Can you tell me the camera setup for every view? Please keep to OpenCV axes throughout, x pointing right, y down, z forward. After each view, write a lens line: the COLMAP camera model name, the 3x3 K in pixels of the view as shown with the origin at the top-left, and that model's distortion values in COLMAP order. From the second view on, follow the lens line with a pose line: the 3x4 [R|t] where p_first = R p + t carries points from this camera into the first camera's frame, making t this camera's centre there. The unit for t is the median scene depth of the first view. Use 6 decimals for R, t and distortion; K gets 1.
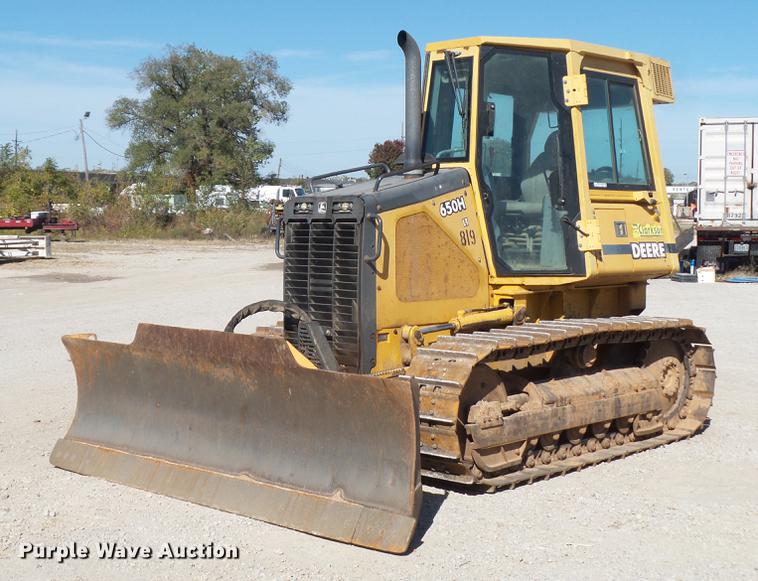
lens RADIAL K [[1164.4, 0, 378.5], [0, 1164.4, 279.0], [0, 0, 1]] dist [0.053699, 0.062213]
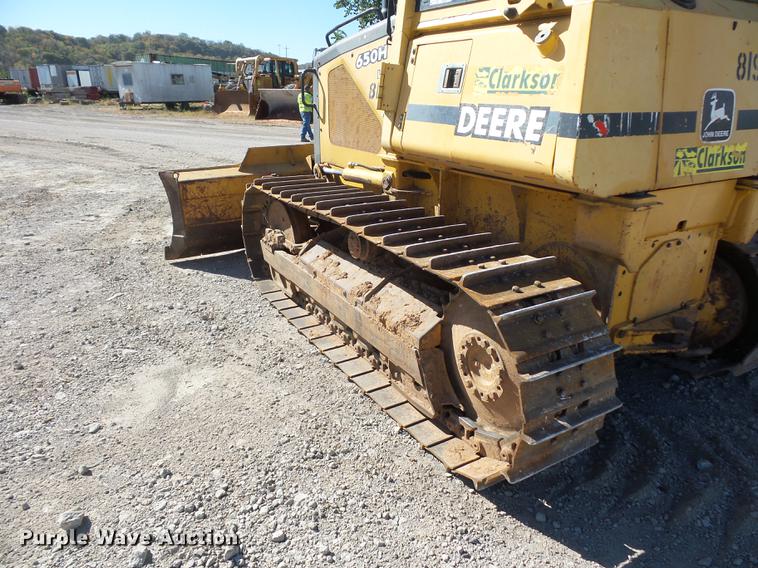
lens RADIAL K [[527.3, 0, 379.0], [0, 527.3, 284.0], [0, 0, 1]] dist [0.004226, -0.004744]
pose [[-0.273942, 0.332332, -0.902503, 0.509656], [-0.051732, 0.931950, 0.358878, -0.041593], [0.960354, 0.145000, -0.238108, 1.090328]]
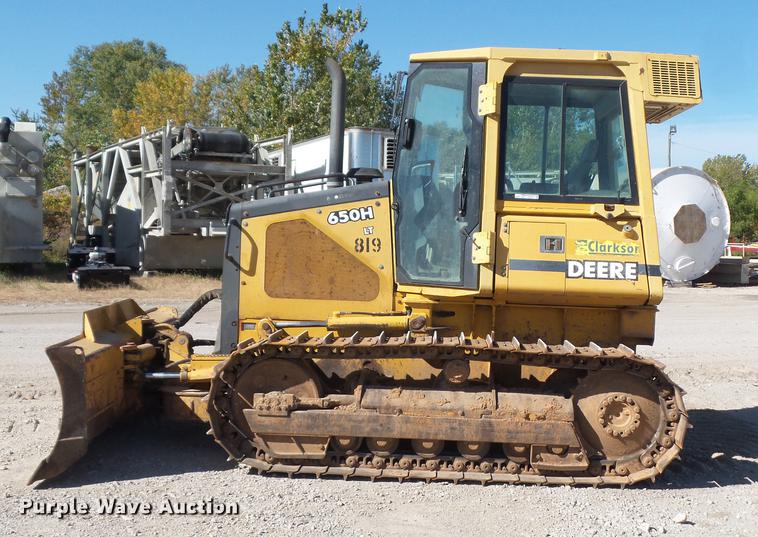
lens RADIAL K [[1007.4, 0, 419.1], [0, 1007.4, 268.0], [0, 0, 1]] dist [0.111038, -0.483565]
pose [[0.670293, 0.047420, -0.740580, 0.764480], [-0.070943, 0.997480, -0.000340, -0.017024], [0.738698, 0.052767, 0.671968, 0.402156]]
